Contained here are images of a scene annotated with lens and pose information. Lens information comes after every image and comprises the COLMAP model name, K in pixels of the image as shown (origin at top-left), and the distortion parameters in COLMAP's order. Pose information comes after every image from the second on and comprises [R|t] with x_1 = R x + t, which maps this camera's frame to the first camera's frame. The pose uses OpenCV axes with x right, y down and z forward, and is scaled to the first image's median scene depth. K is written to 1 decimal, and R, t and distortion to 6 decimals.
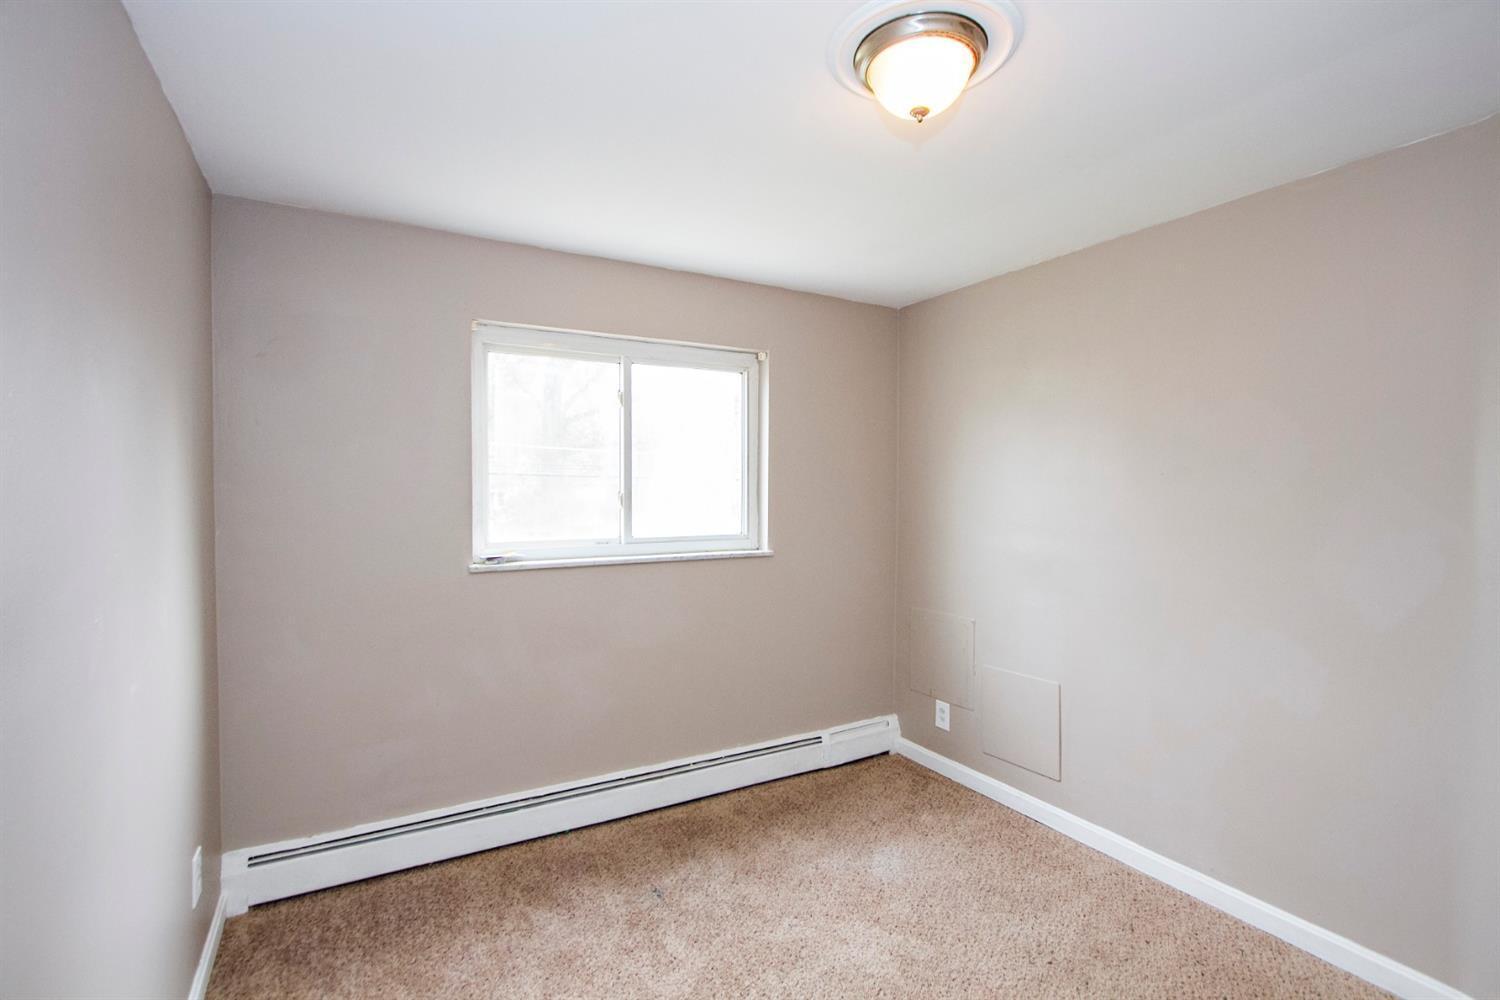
lens RADIAL K [[707.4, 0, 751.4], [0, 707.4, 505.5], [0, 0, 1]] dist [-0.000737, 0.000947]
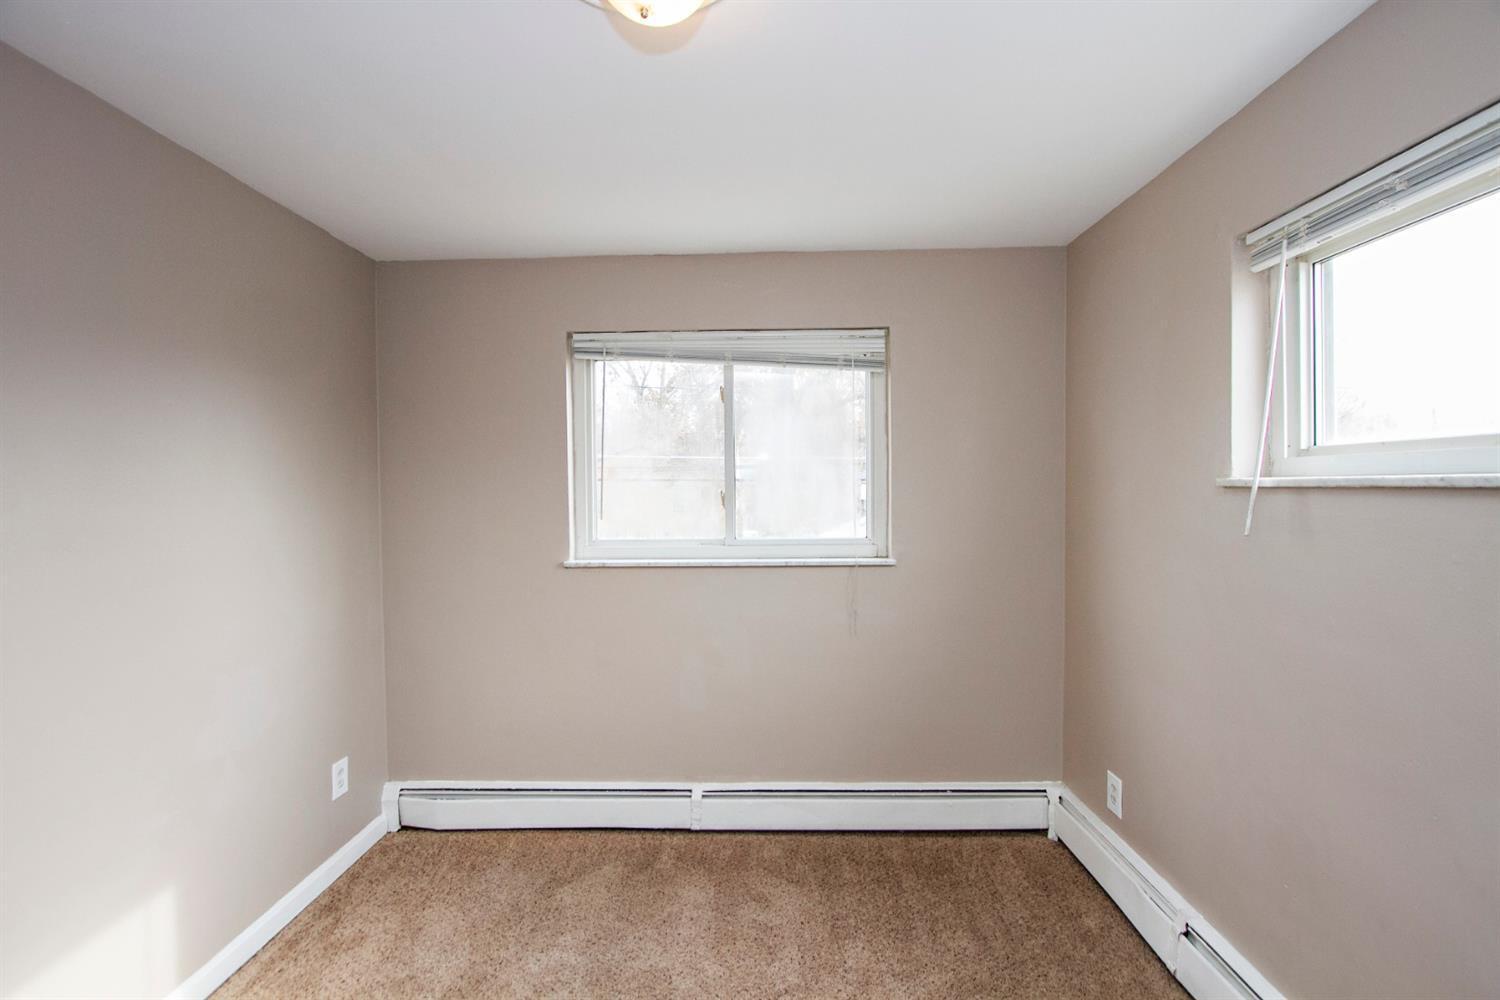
lens RADIAL K [[694.1, 0, 750.0], [0, 694.1, 500.0], [0, 0, 1]] dist [-0.001830, 0.000304]
pose [[0.849778, -0.008514, -0.527072, 0.346163], [0.003856, 0.999943, -0.009937, 0.002142], [0.527127, 0.006412, 0.849762, 0.211475]]
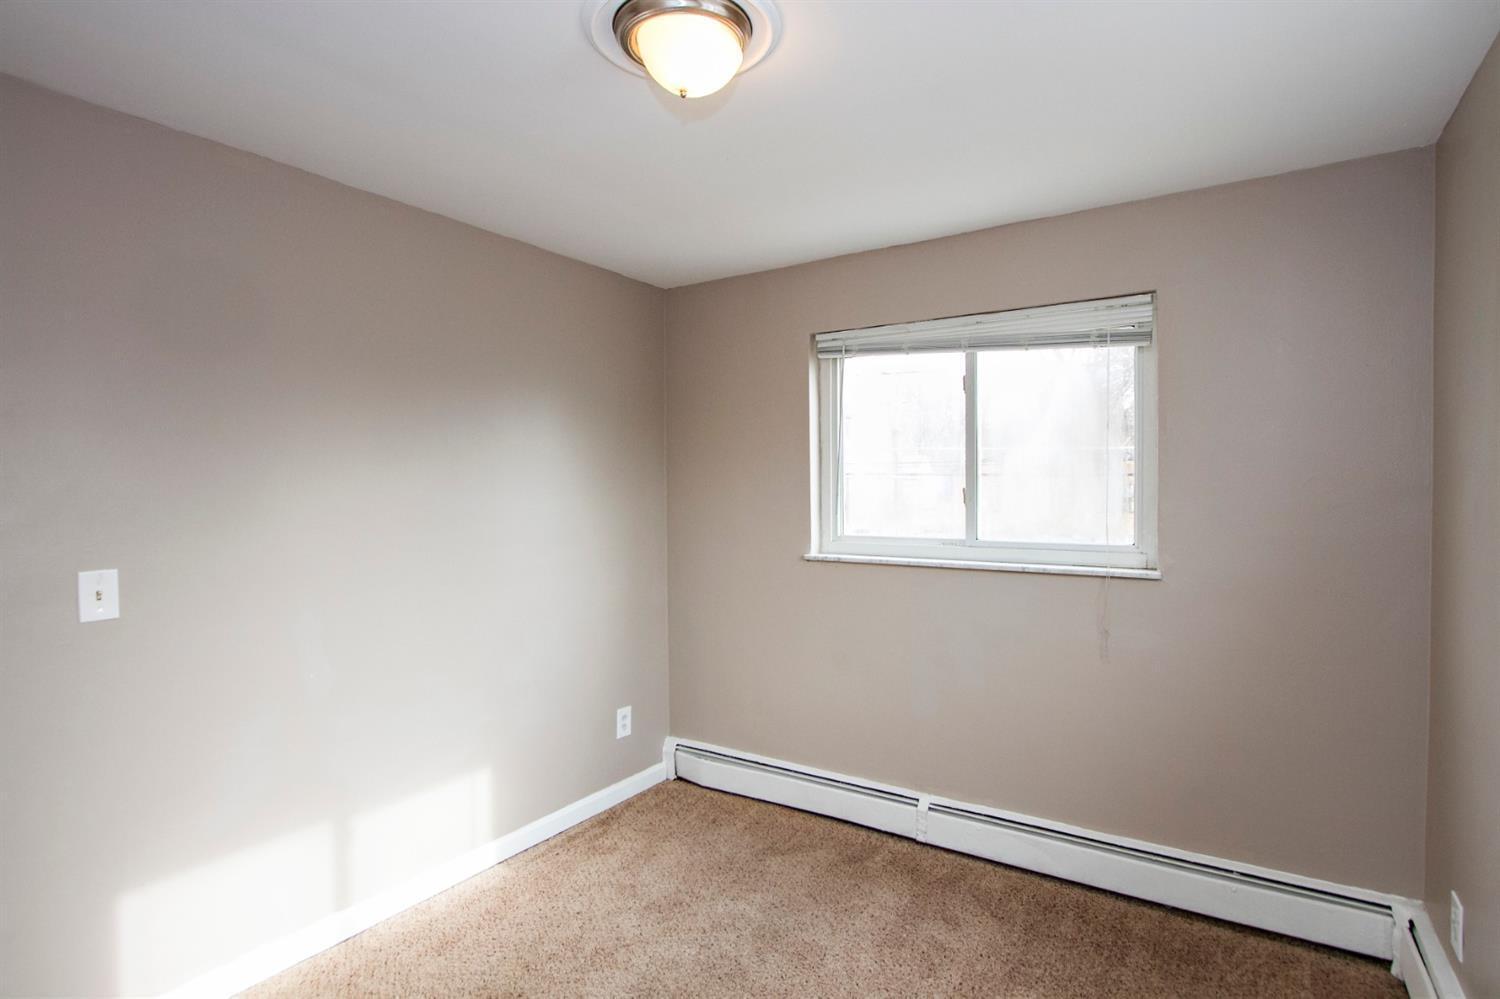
lens RADIAL K [[767.7, 0, 741.6], [0, 767.7, 496.2], [0, 0, 1]] dist [0.000276, 0.000841]
pose [[0.445468, 0.000295, -0.895298, 0.559940], [-0.015079, 0.999861, -0.007174, 0.002126], [0.895171, 0.016696, 0.445411, 0.309479]]
